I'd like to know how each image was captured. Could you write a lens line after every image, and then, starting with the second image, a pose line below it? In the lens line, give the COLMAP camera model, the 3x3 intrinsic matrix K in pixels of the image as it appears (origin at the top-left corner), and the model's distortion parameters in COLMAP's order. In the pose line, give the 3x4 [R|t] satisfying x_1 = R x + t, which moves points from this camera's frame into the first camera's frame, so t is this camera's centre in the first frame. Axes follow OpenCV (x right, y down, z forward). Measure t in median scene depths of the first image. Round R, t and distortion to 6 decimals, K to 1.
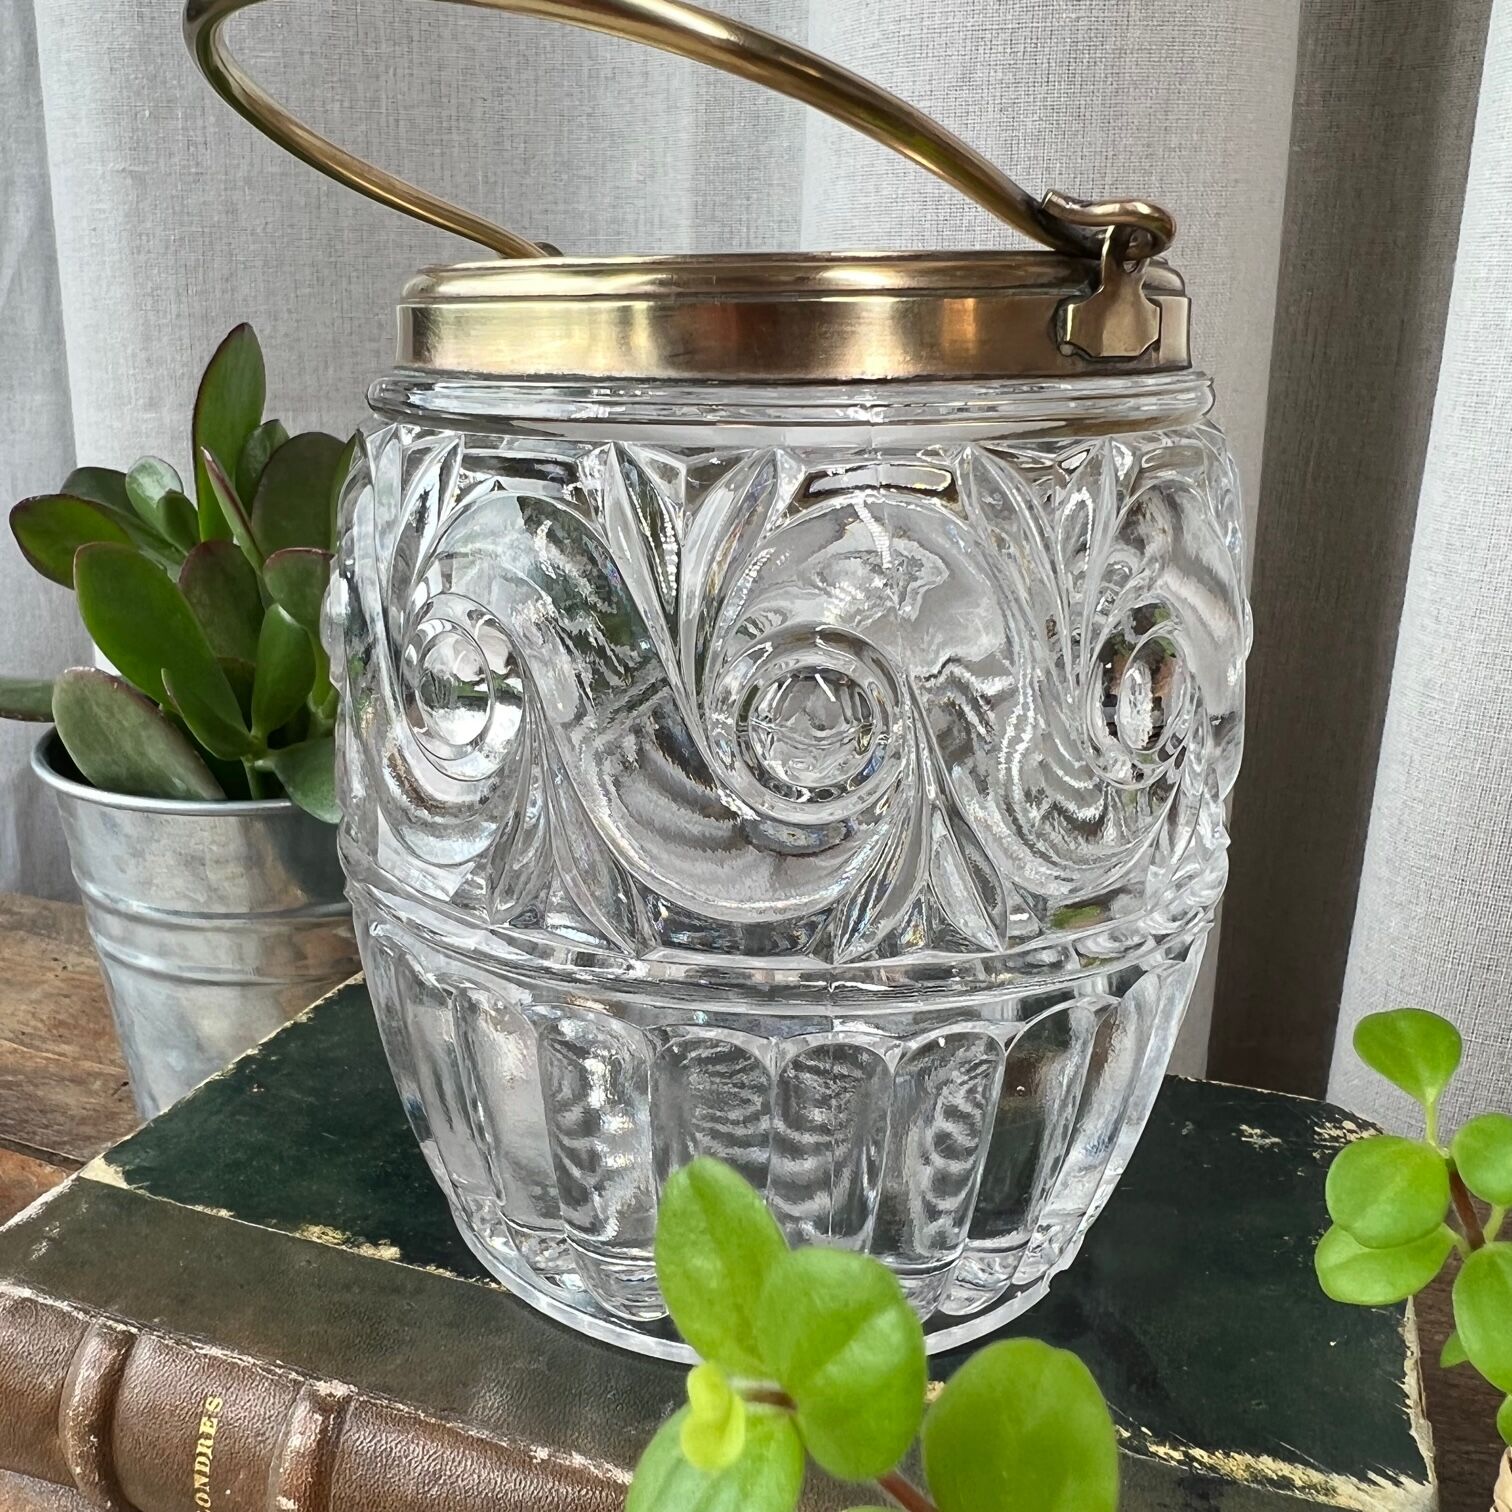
lens RADIAL K [[1606.6, 0, 756.0], [0, 1606.6, 756.0], [0, 0, 1]] dist [-0.011563, -0.028682]
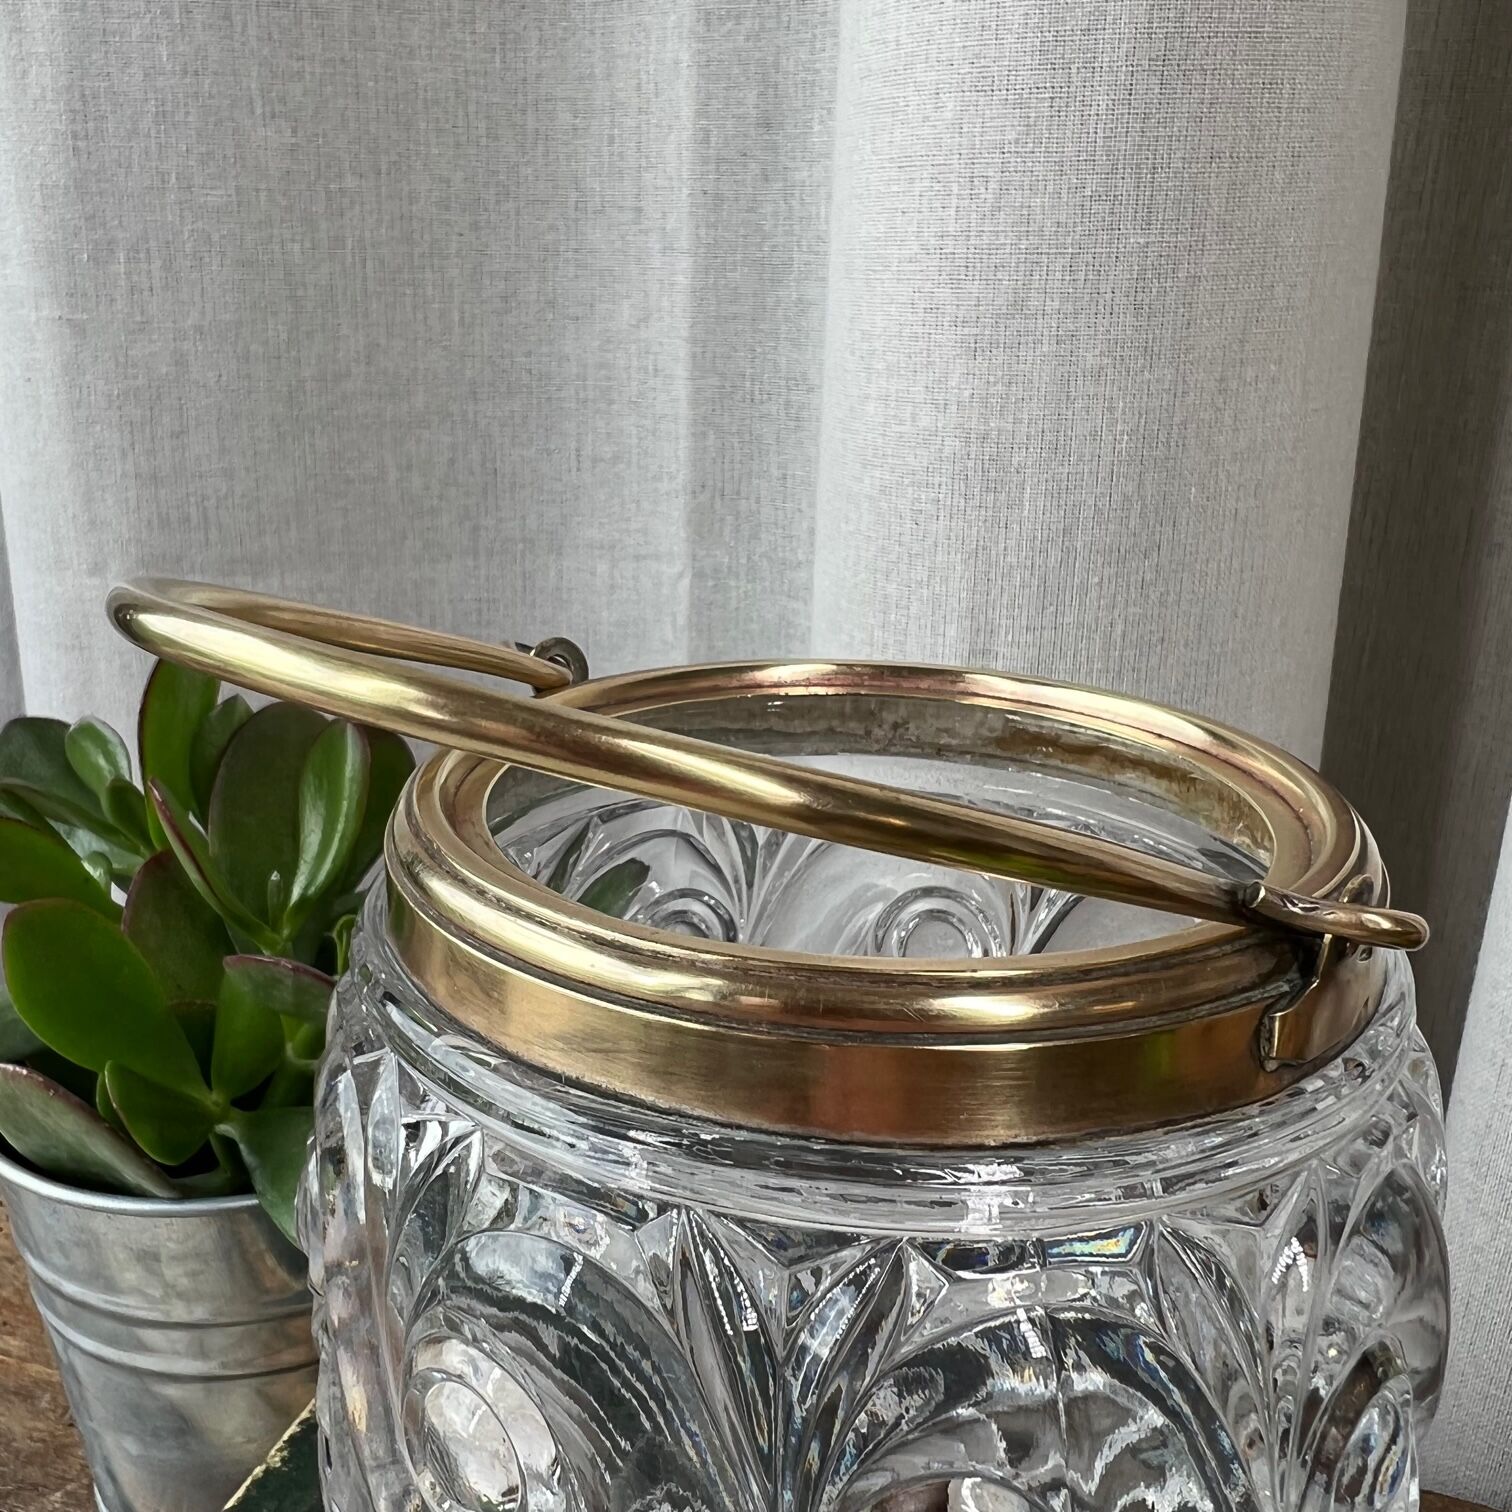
lens RADIAL K [[1606.6, 0, 756.0], [0, 1606.6, 756.0], [0, 0, 1]] dist [-0.011563, -0.028682]
pose [[0.999743, -0.002734, 0.022502, -0.026063], [0.002094, 0.999593, 0.028448, -0.156505], [-0.022570, -0.028394, 0.999342, 0.088975]]
